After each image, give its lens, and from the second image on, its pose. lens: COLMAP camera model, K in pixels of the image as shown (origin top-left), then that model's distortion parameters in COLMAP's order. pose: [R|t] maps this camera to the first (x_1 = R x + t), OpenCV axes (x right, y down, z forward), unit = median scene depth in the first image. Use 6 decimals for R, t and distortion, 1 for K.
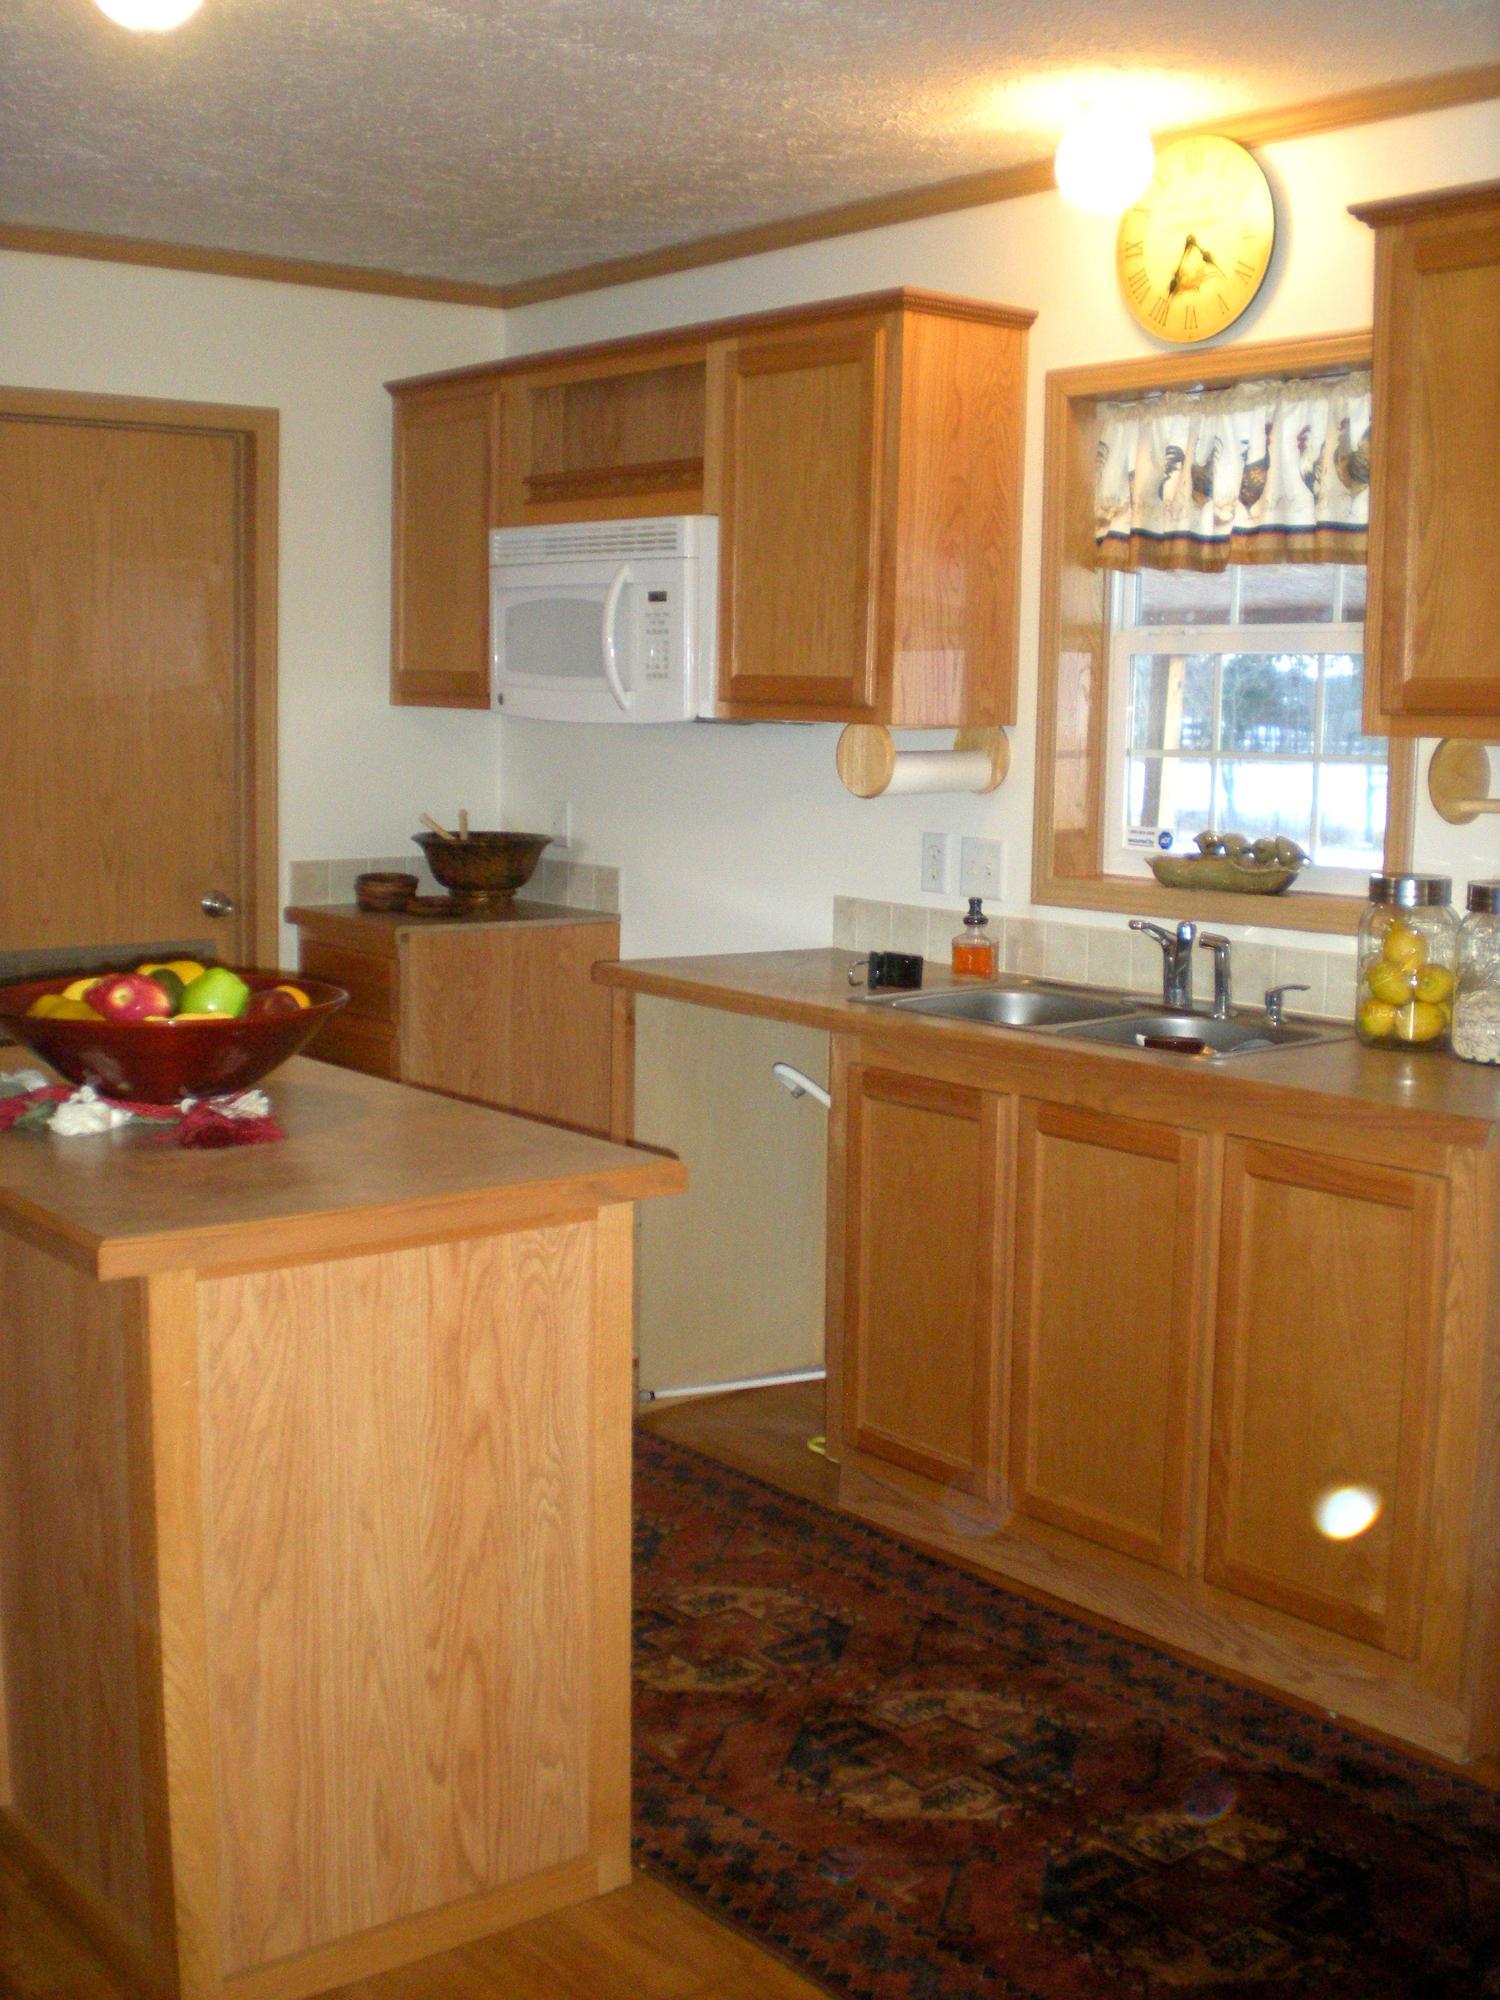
lens RADIAL K [[2256.8, 0, 752.7], [0, 2256.8, 1037.9], [0, 0, 1]] dist [-0.044931, -0.255585]
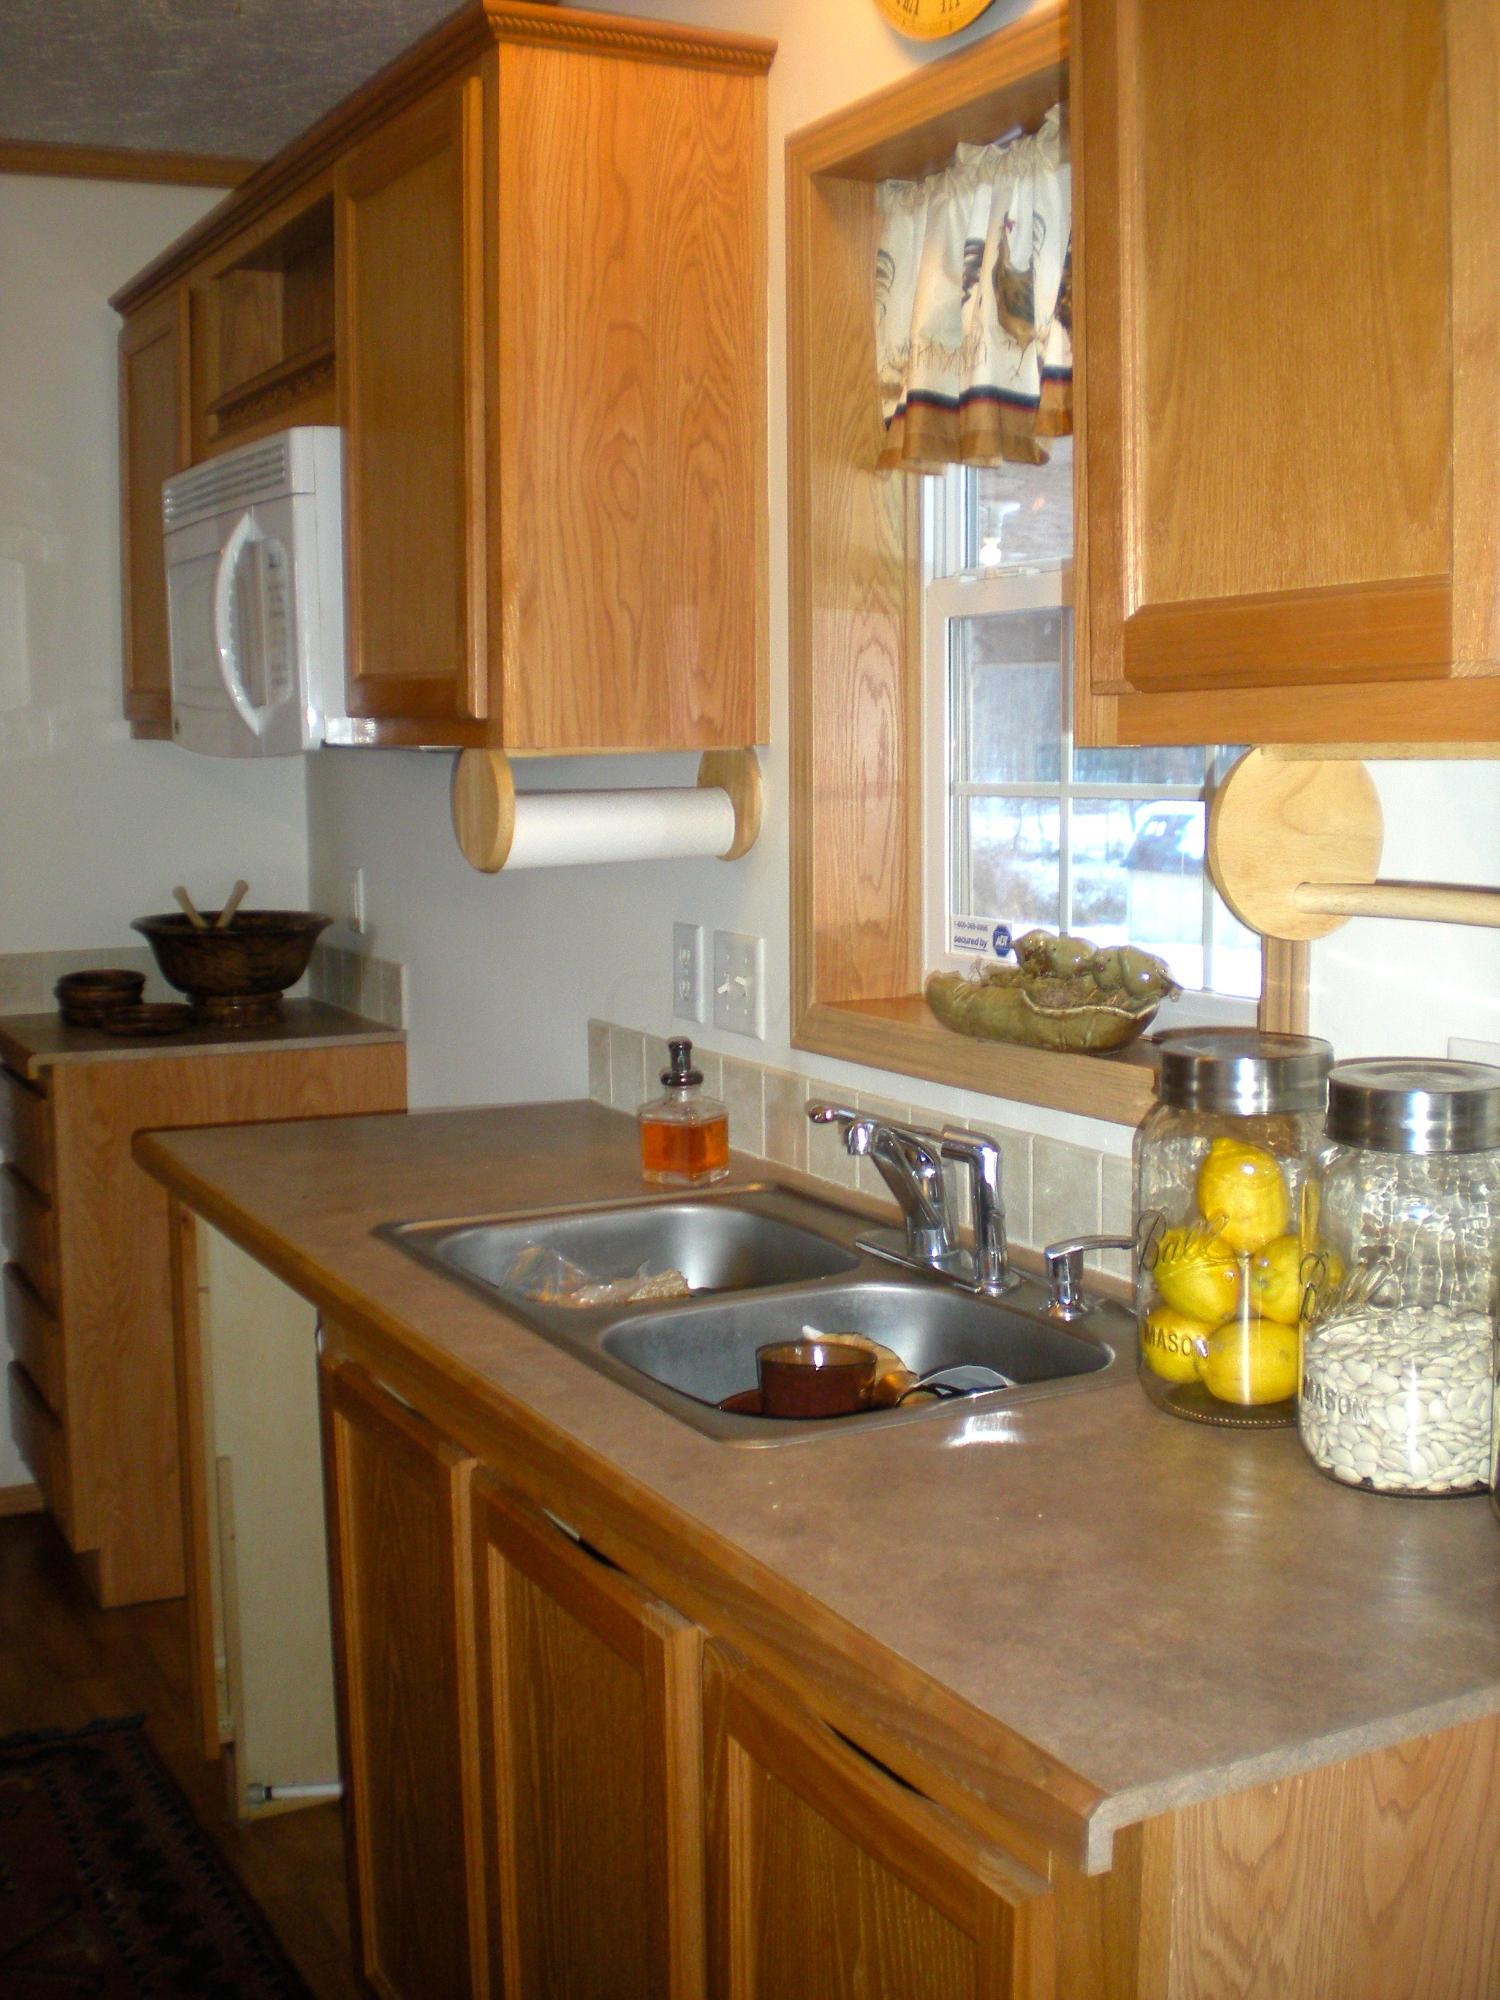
lens RADIAL K [[2256.8, 0, 752.7], [0, 2256.8, 1037.9], [0, 0, 1]] dist [-0.044931, -0.255585]
pose [[0.980338, 0.005095, -0.197258, 0.234315], [-0.008432, 0.999835, -0.016082, -0.053390], [0.197143, 0.017429, 0.980220, 0.428443]]
